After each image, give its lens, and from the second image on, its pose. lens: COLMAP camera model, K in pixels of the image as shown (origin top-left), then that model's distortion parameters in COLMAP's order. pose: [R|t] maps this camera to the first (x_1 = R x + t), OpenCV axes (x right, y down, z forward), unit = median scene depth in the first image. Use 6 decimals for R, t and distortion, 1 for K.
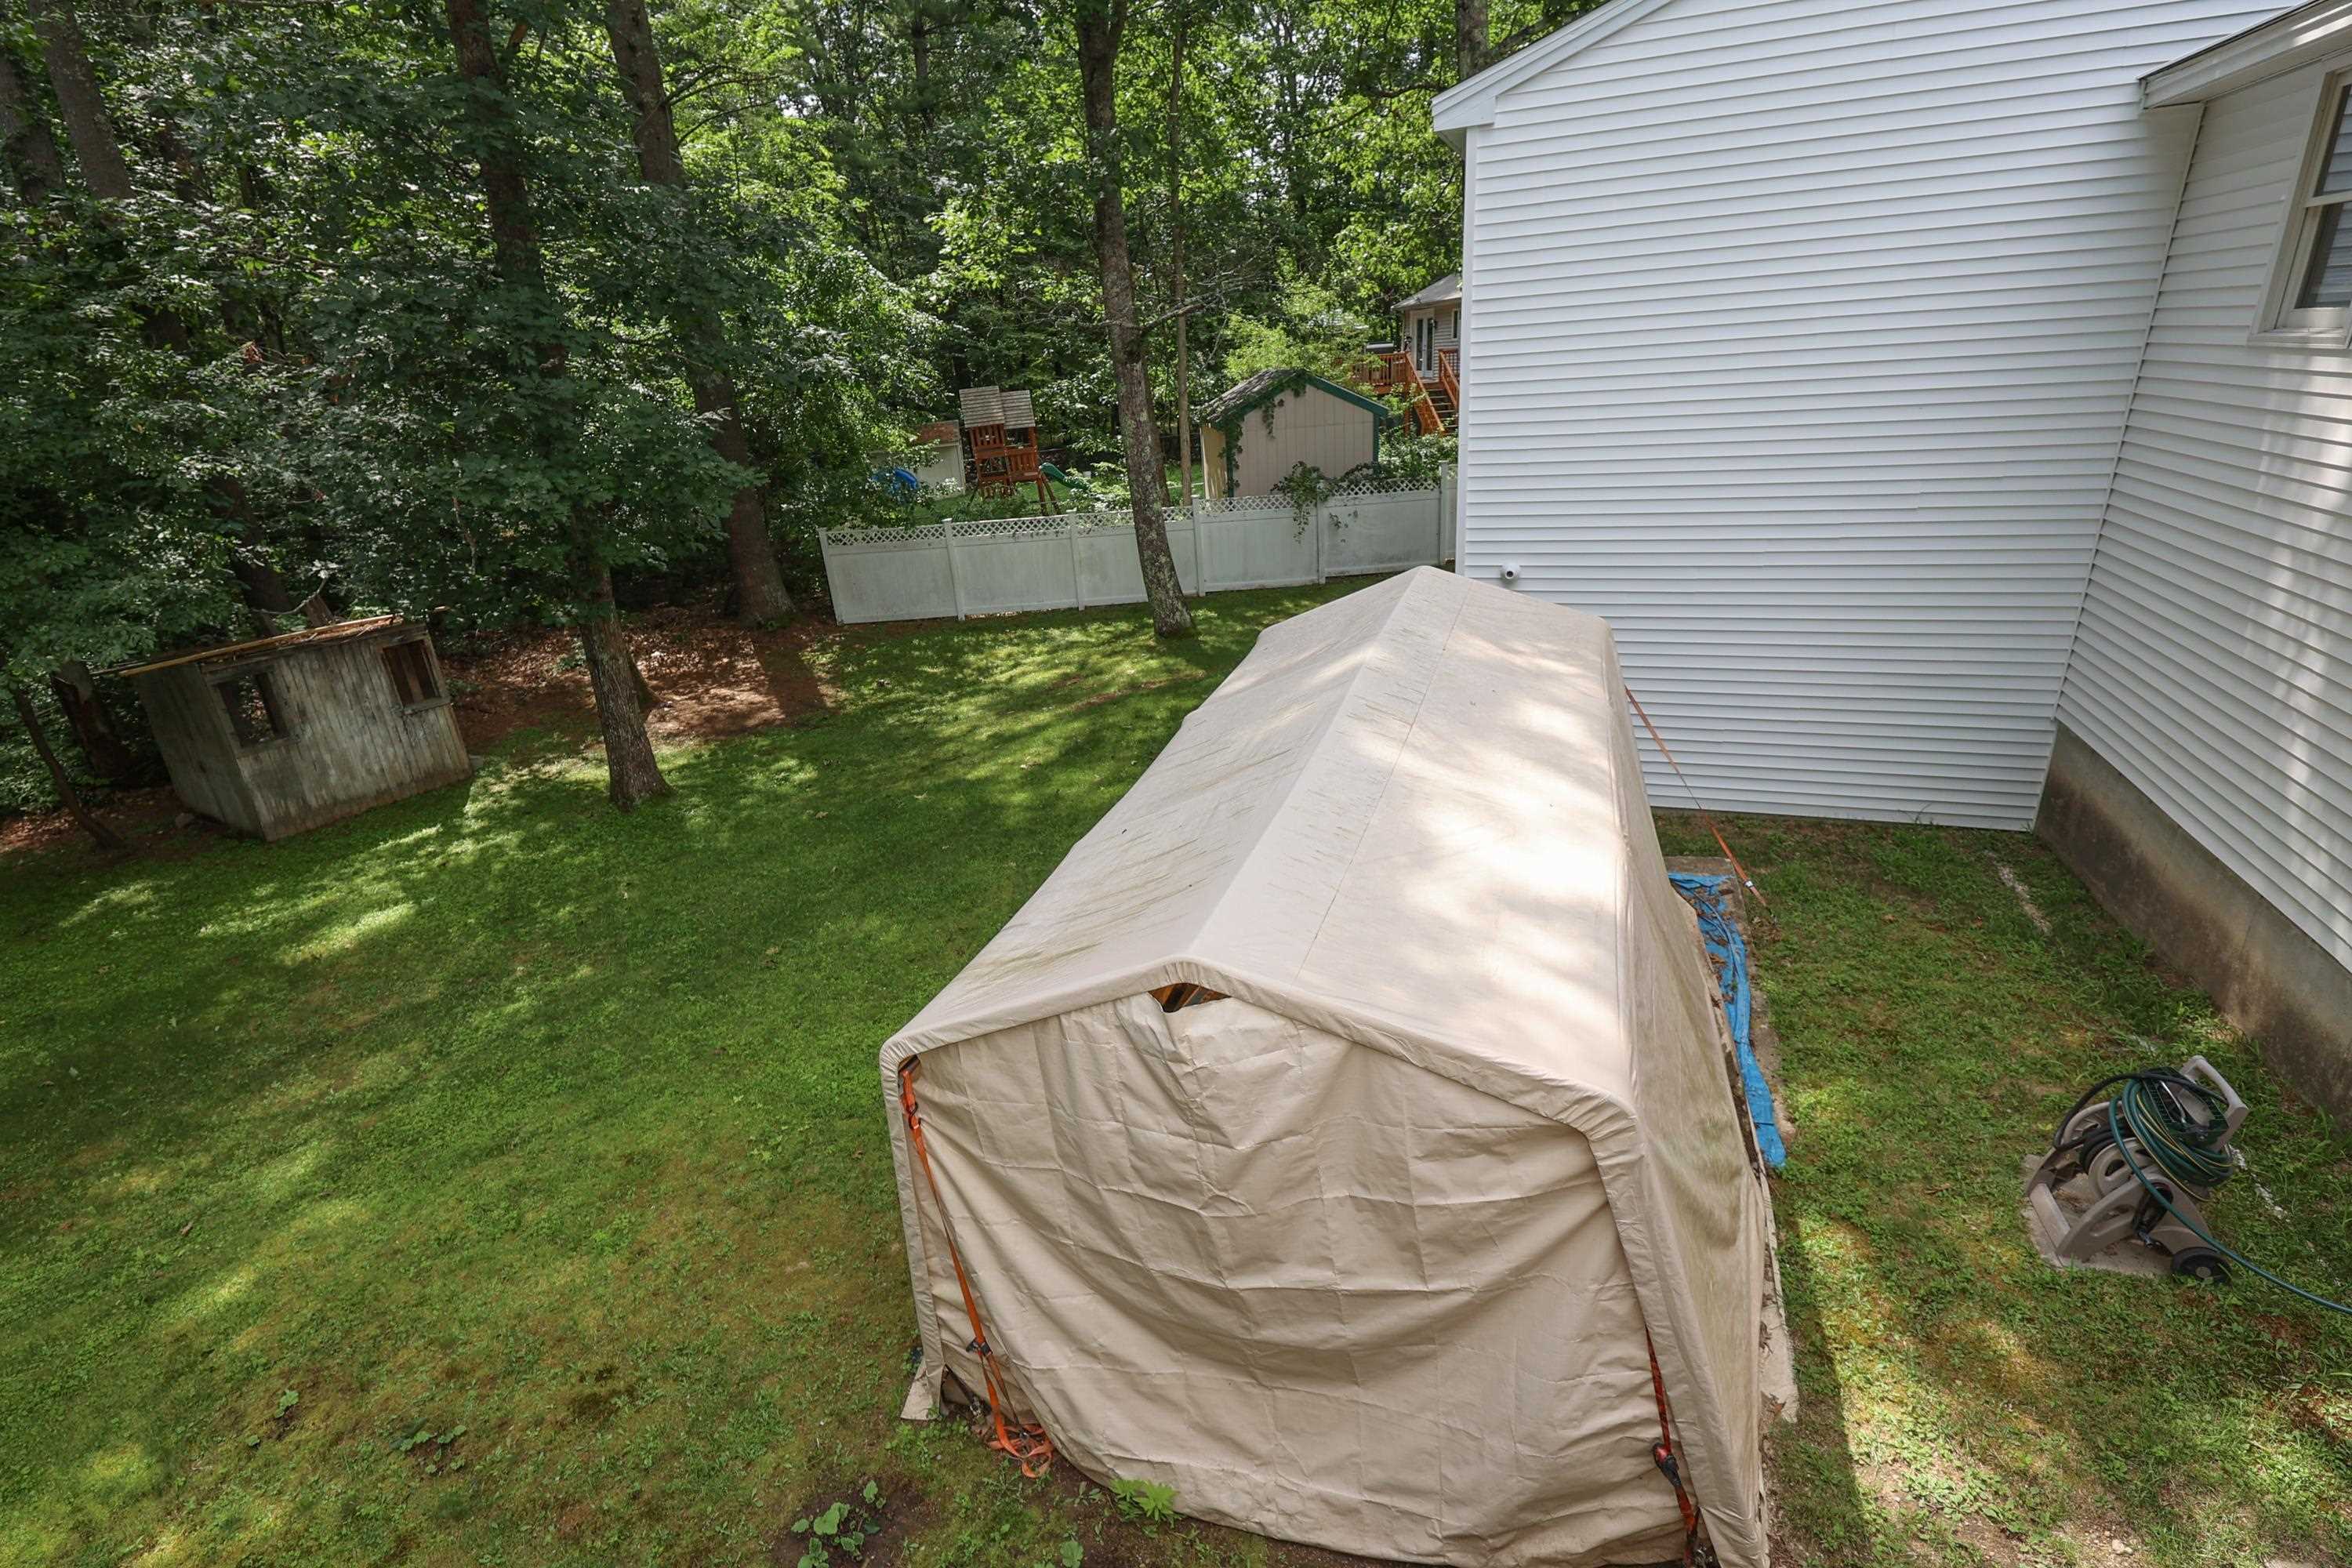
lens RADIAL K [[1092.9, 0, 1178.9], [0, 1092.9, 789.5], [0, 0, 1]] dist [-0.001333, 0.000200]
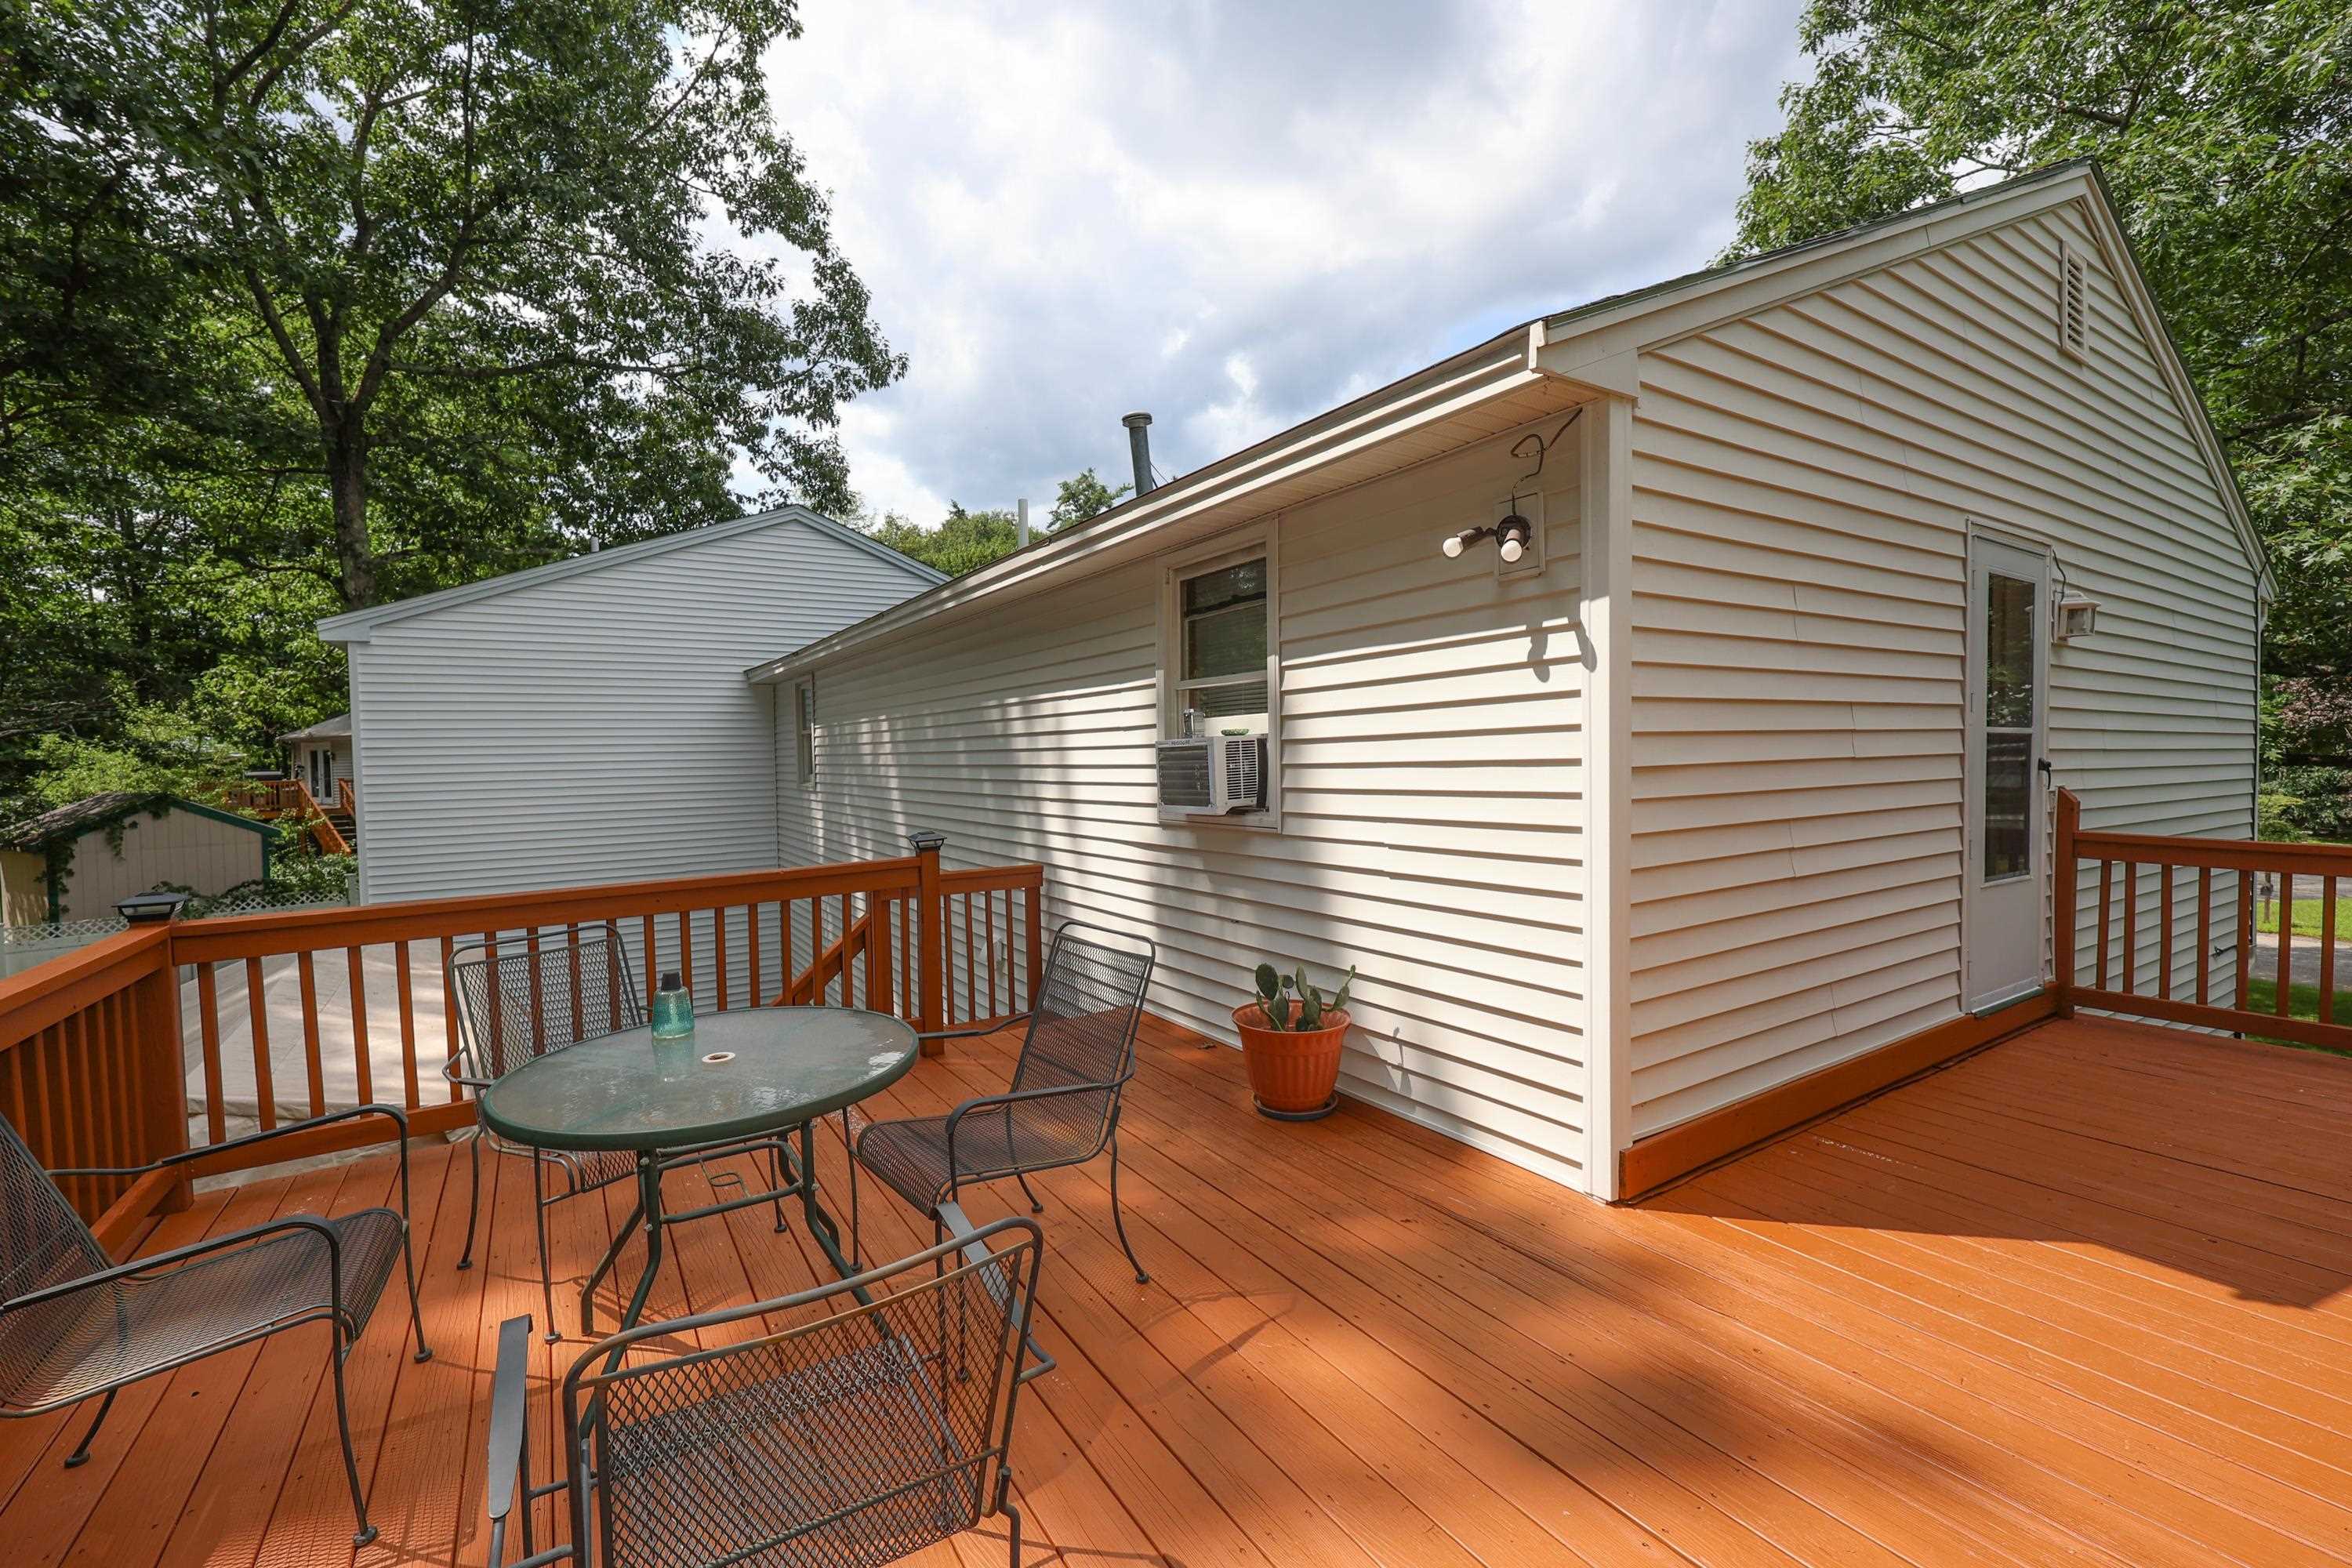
lens RADIAL K [[992.6, 0, 1176.0], [0, 992.6, 784.0], [0, 0, 1]] dist [-0.003087, -0.000333]
pose [[0.607111, 0.028351, 0.794111, -0.040046], [0.273265, 0.930961, -0.242152, 0.072148], [-0.746152, 0.364016, 0.557449, -0.177623]]
